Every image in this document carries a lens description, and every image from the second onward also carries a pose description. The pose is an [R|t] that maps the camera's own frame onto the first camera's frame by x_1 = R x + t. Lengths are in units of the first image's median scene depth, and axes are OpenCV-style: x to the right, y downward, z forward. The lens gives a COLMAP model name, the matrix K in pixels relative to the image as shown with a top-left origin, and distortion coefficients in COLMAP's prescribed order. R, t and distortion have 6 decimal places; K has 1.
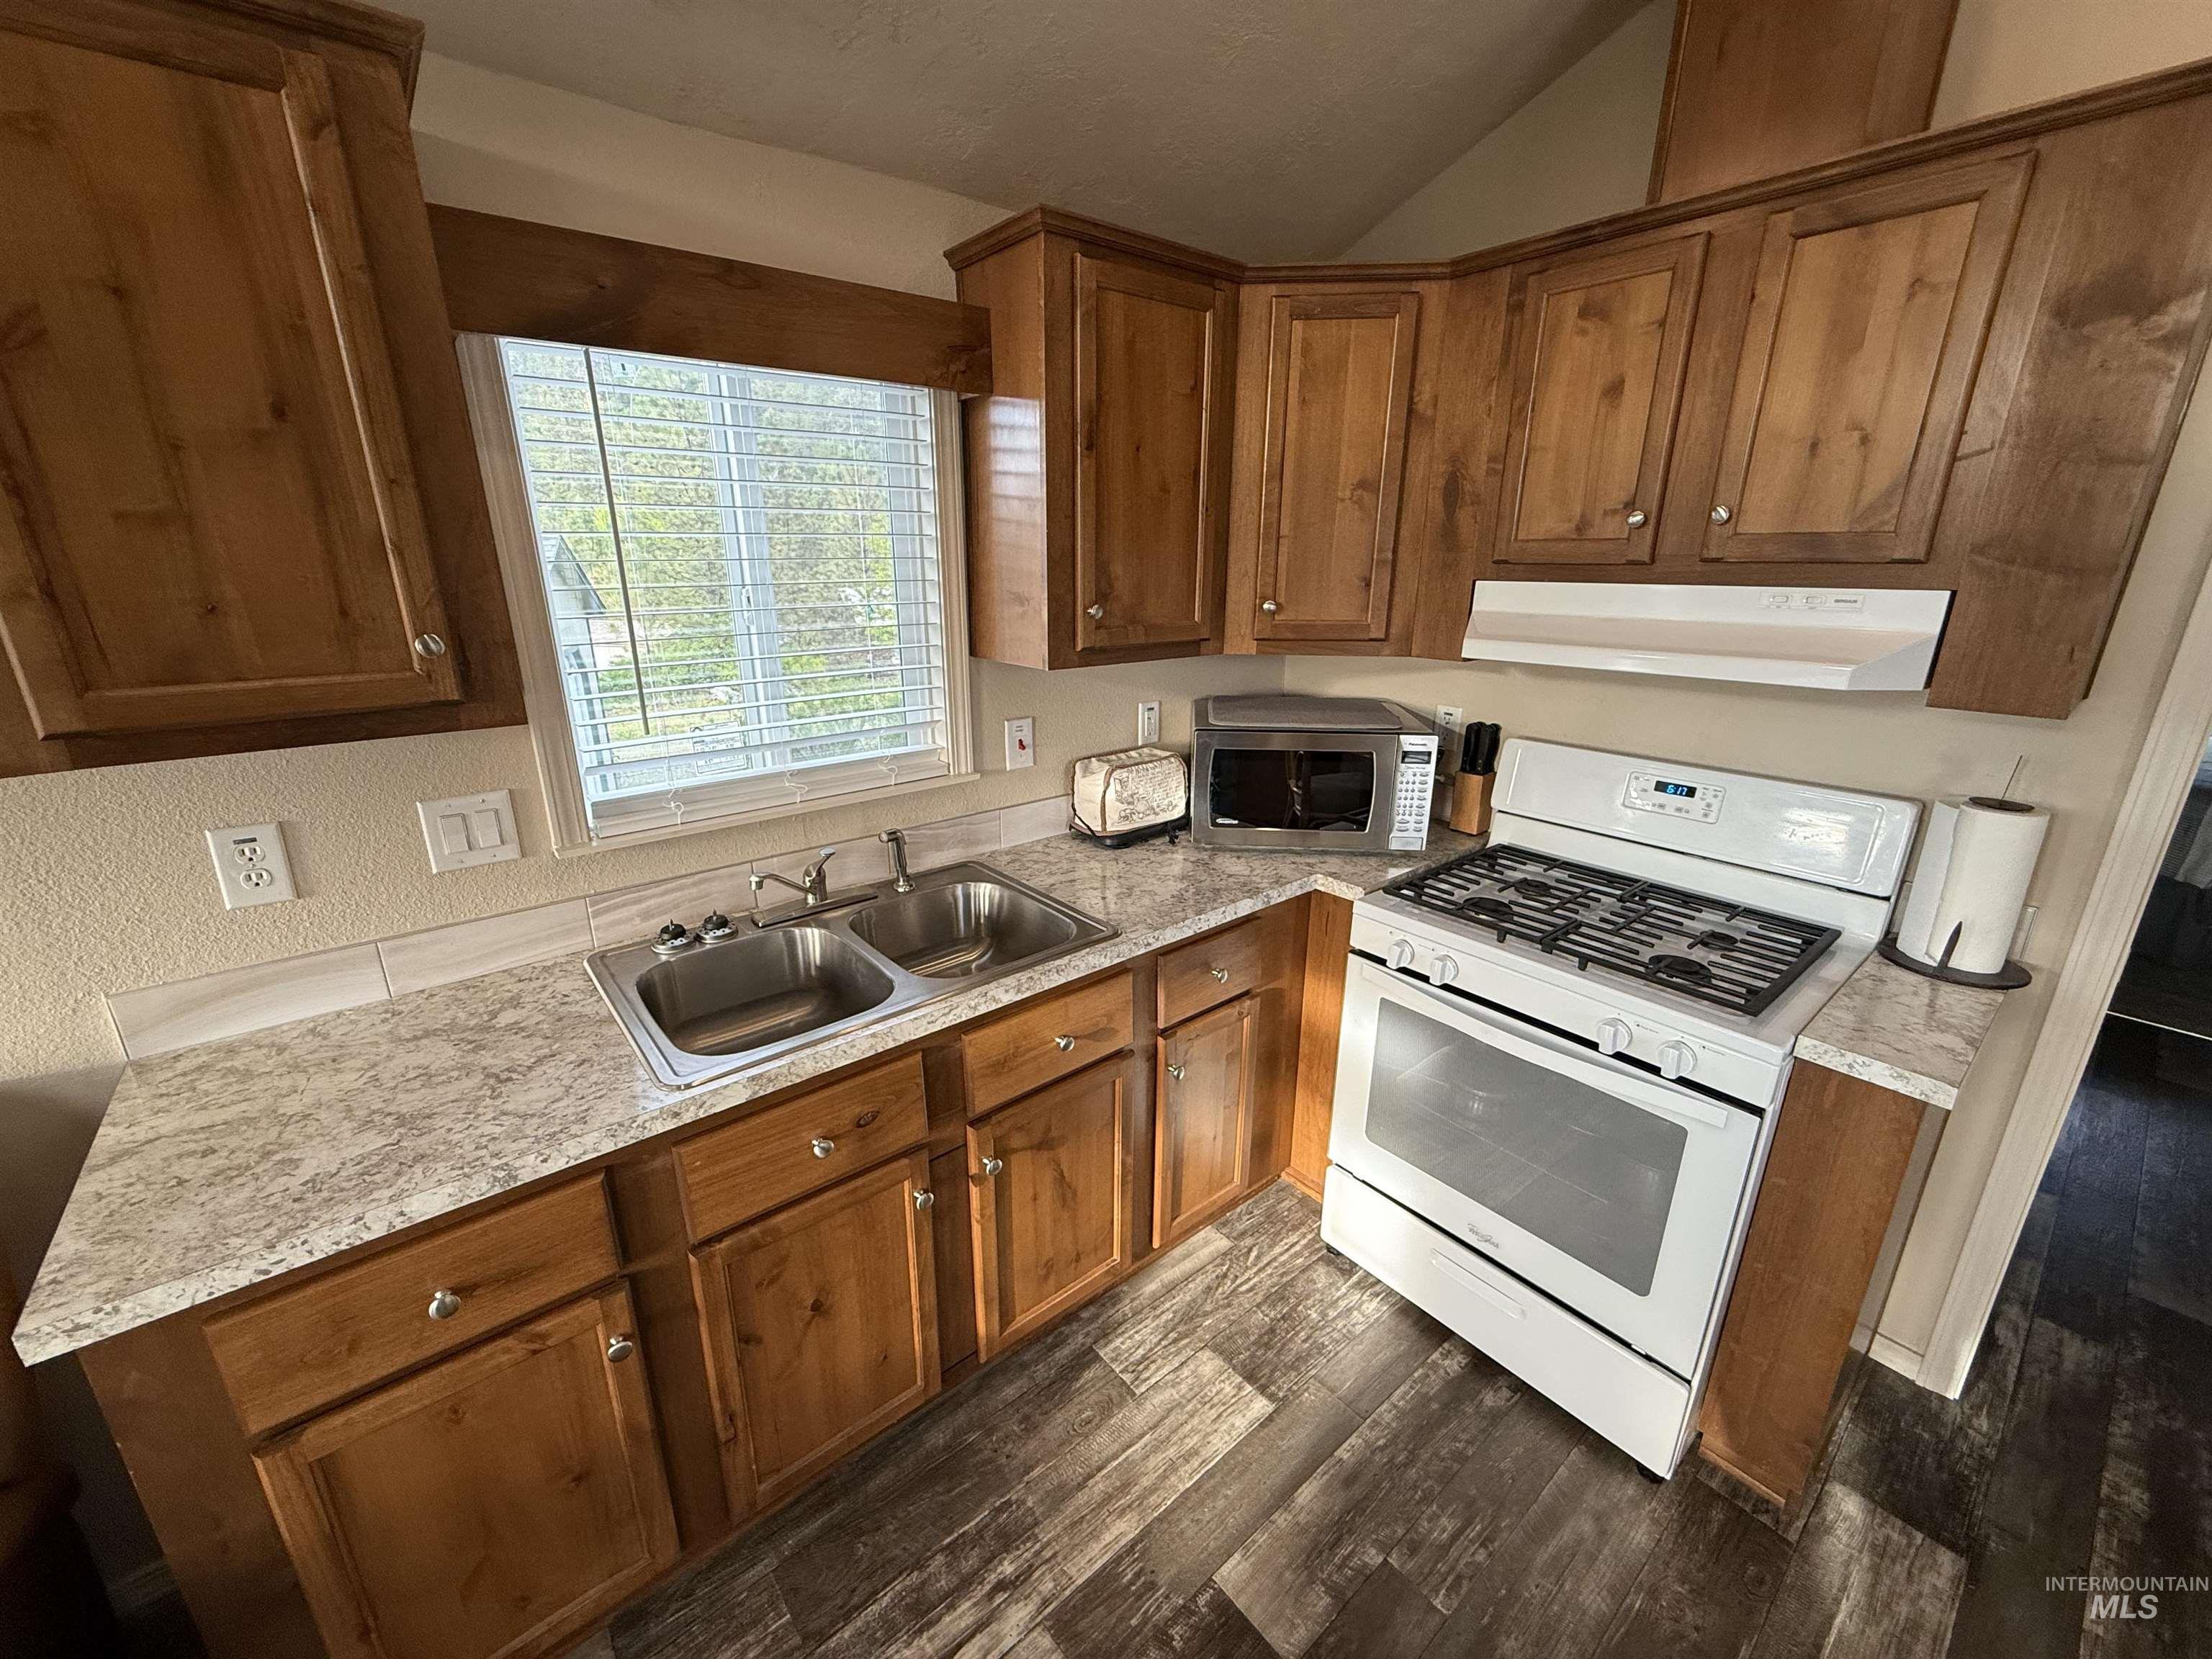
lens RADIAL K [[882.8, 0, 1098.1], [0, 882.8, 826.9], [0, 0, 1]] dist [-0.000198, 0.000357]
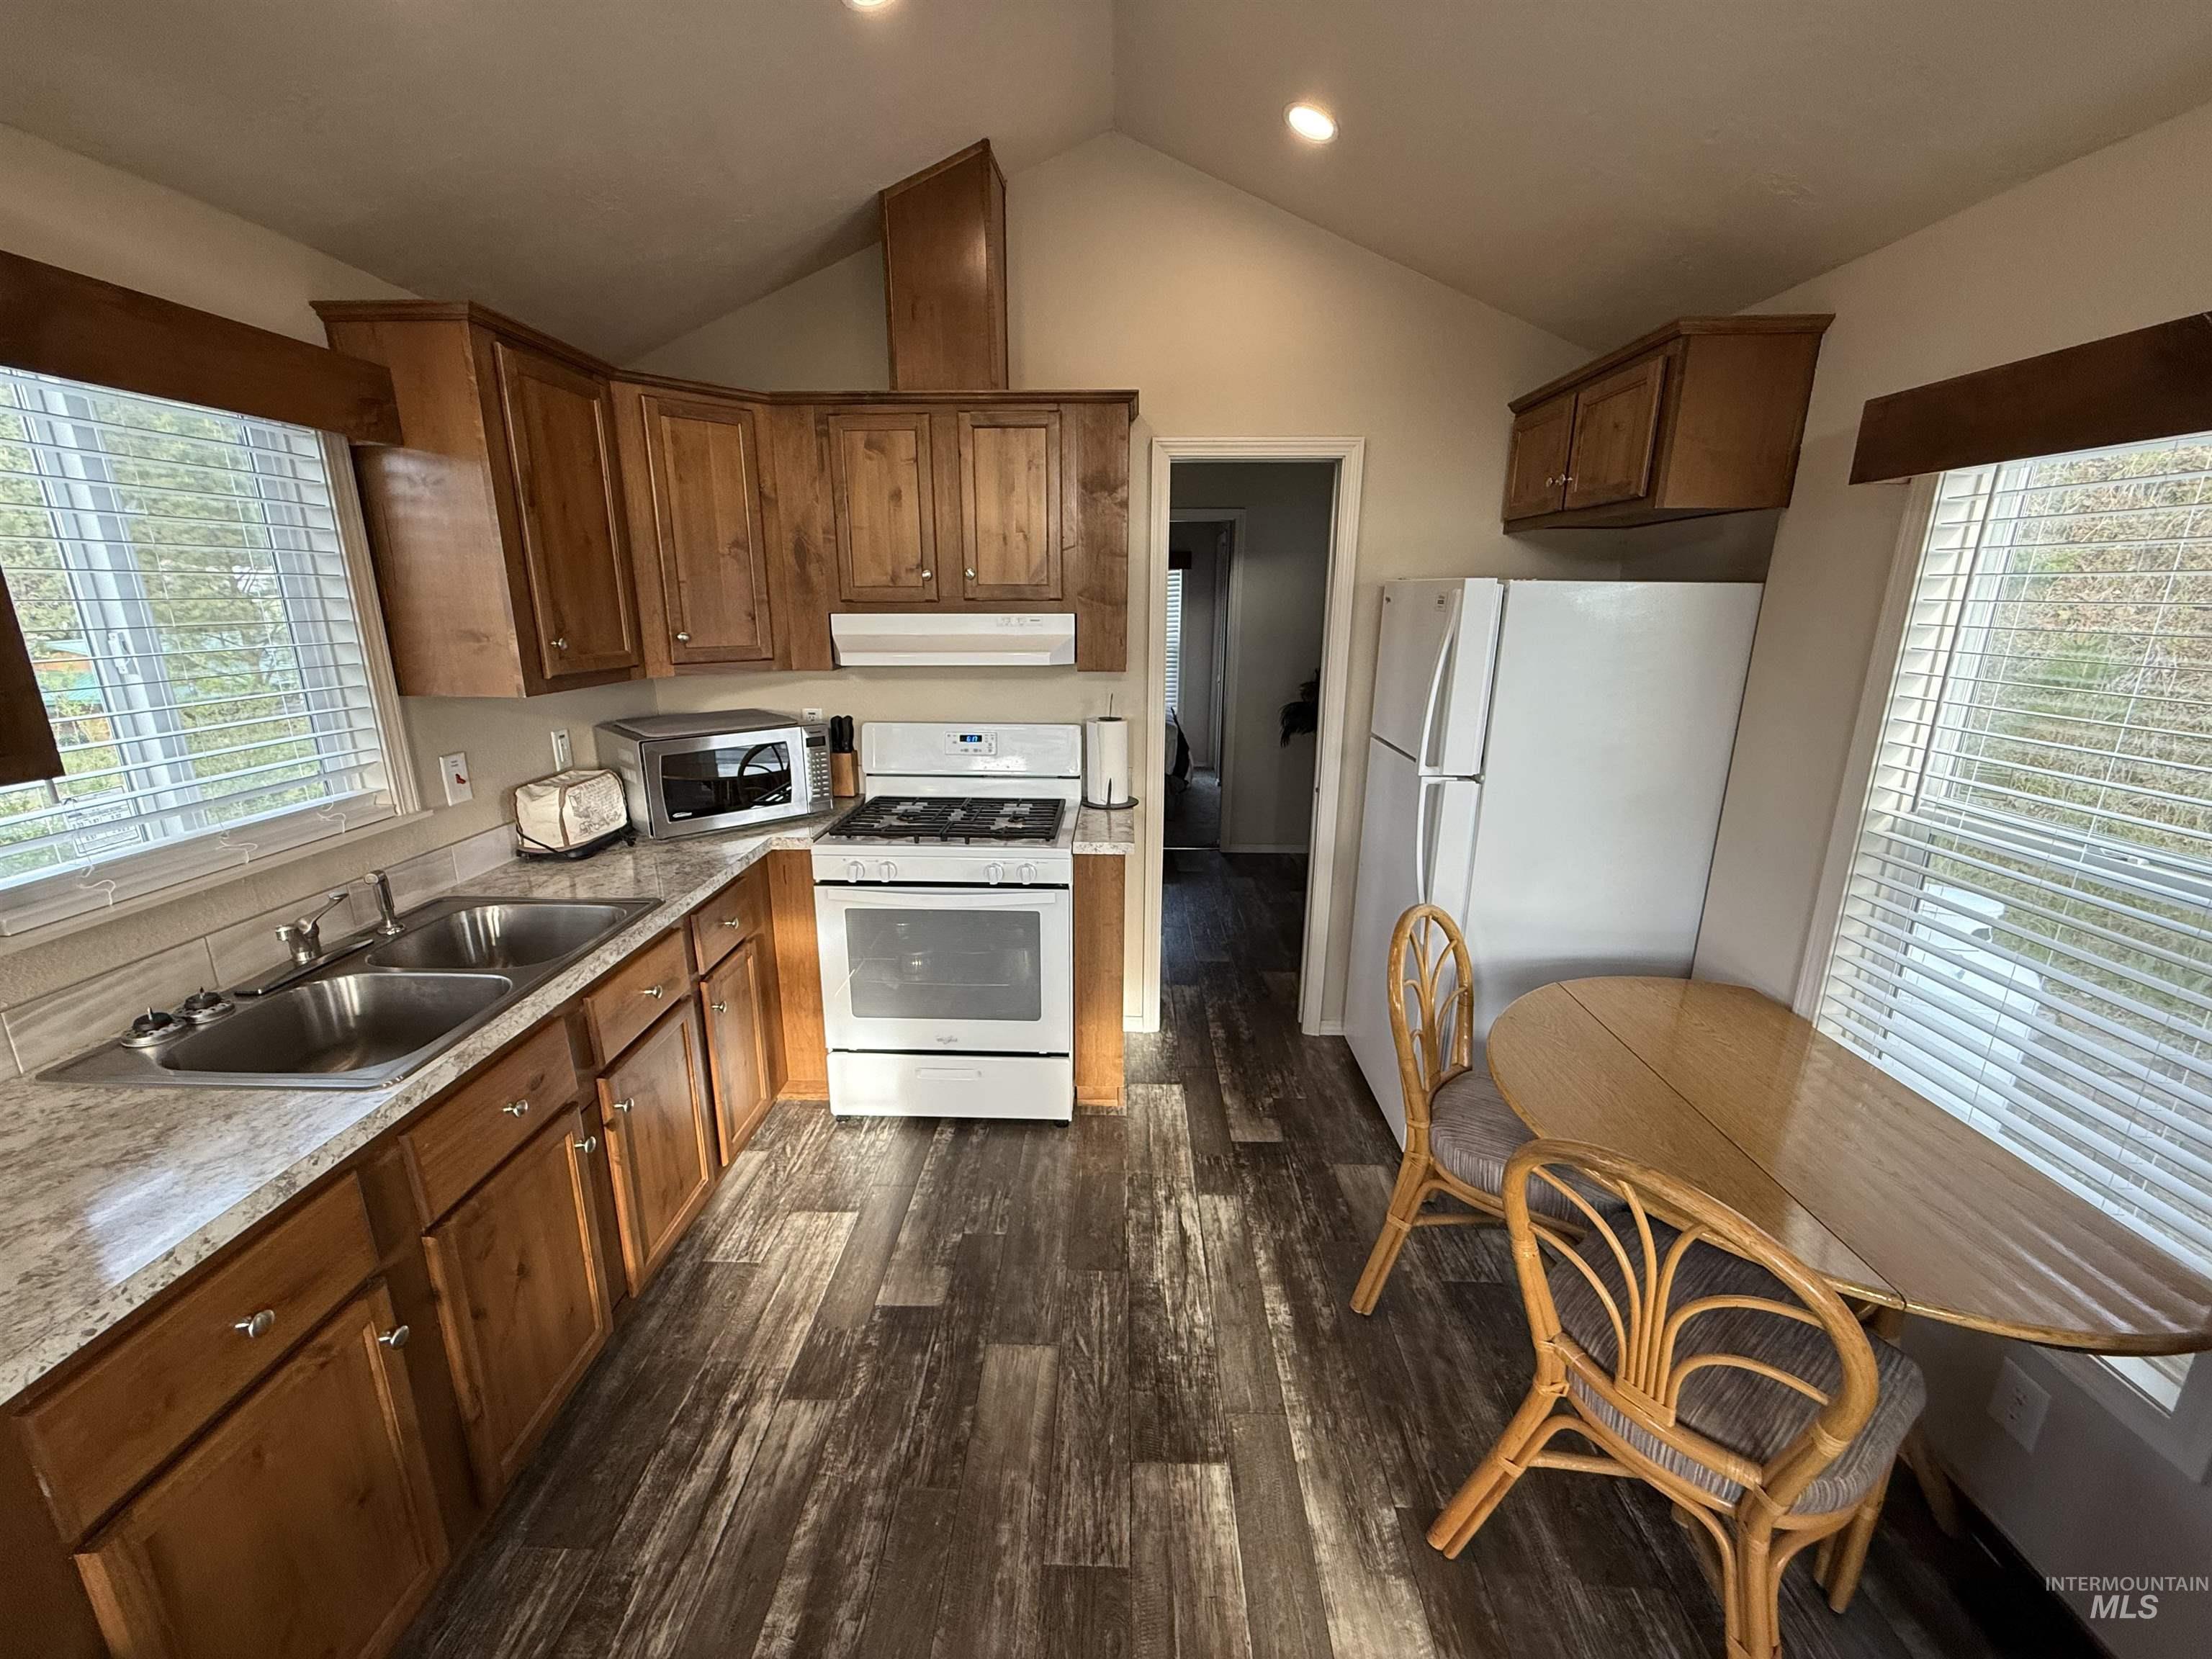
lens RADIAL K [[895.7, 0, 1100.6], [0, 895.7, 831.6], [0, 0, 1]] dist [0.011159, -0.000335]
pose [[0.652992, -0.193293, 0.732283, -0.465245], [0.224856, 0.972766, 0.056262, 0.091437], [-0.723216, 0.127920, 0.678672, -0.293205]]
